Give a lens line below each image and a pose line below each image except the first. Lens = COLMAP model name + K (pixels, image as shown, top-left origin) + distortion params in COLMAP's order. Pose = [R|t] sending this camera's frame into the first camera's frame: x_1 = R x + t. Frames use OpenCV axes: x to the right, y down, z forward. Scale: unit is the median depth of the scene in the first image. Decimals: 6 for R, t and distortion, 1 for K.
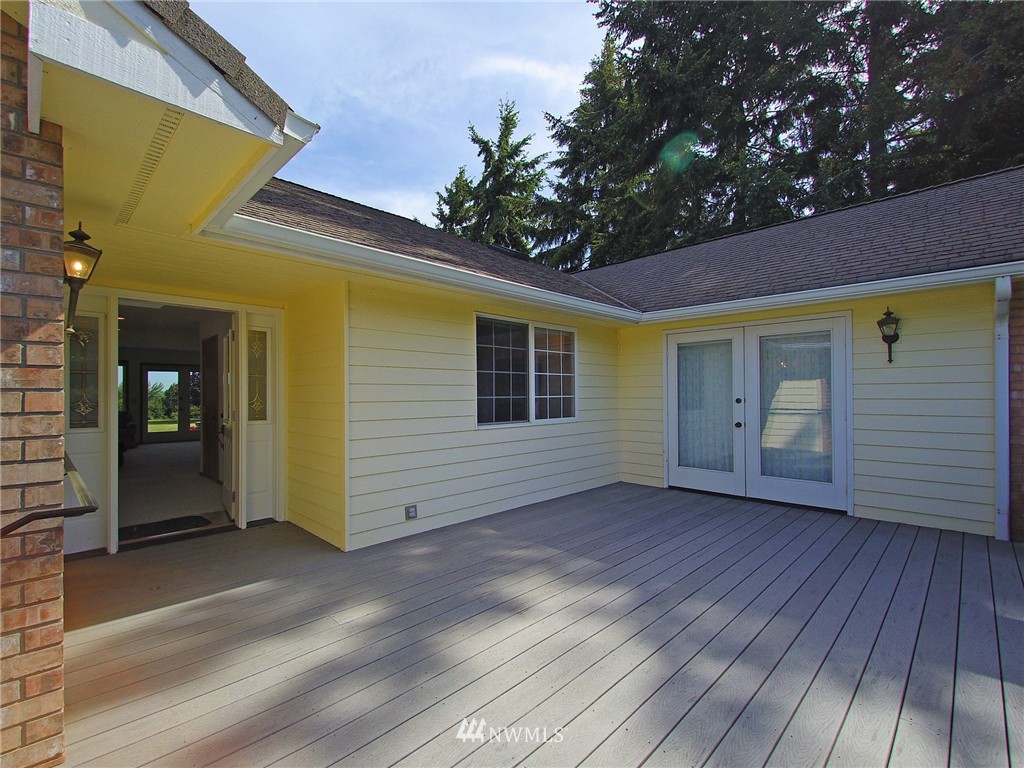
lens RADIAL K [[458.1, 0, 515.0], [0, 458.1, 398.6], [0, 0, 1]] dist [0.005147, 0.000251]
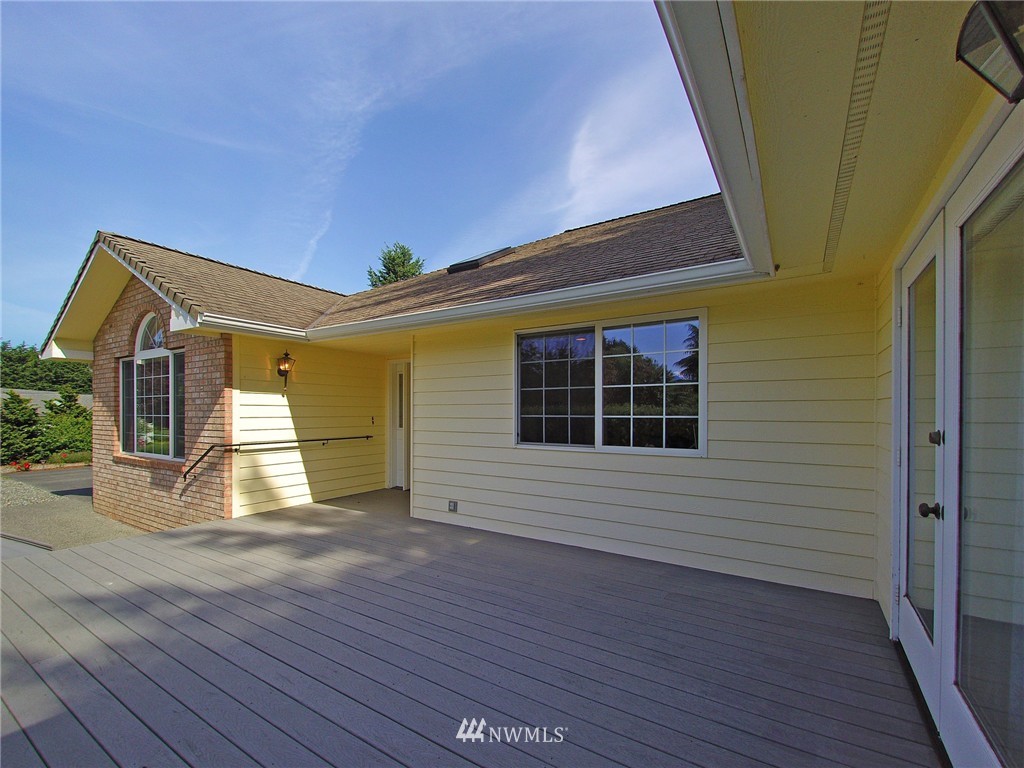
lens RADIAL K [[467.4, 0, 478.2], [0, 467.4, 414.9], [0, 0, 1]] dist [0.002452, 0.000270]
pose [[0.176456, 0.011578, -0.984240, 0.920063], [-0.014253, 0.999856, 0.009207, -0.012282], [0.984205, 0.012404, 0.176596, 0.744566]]
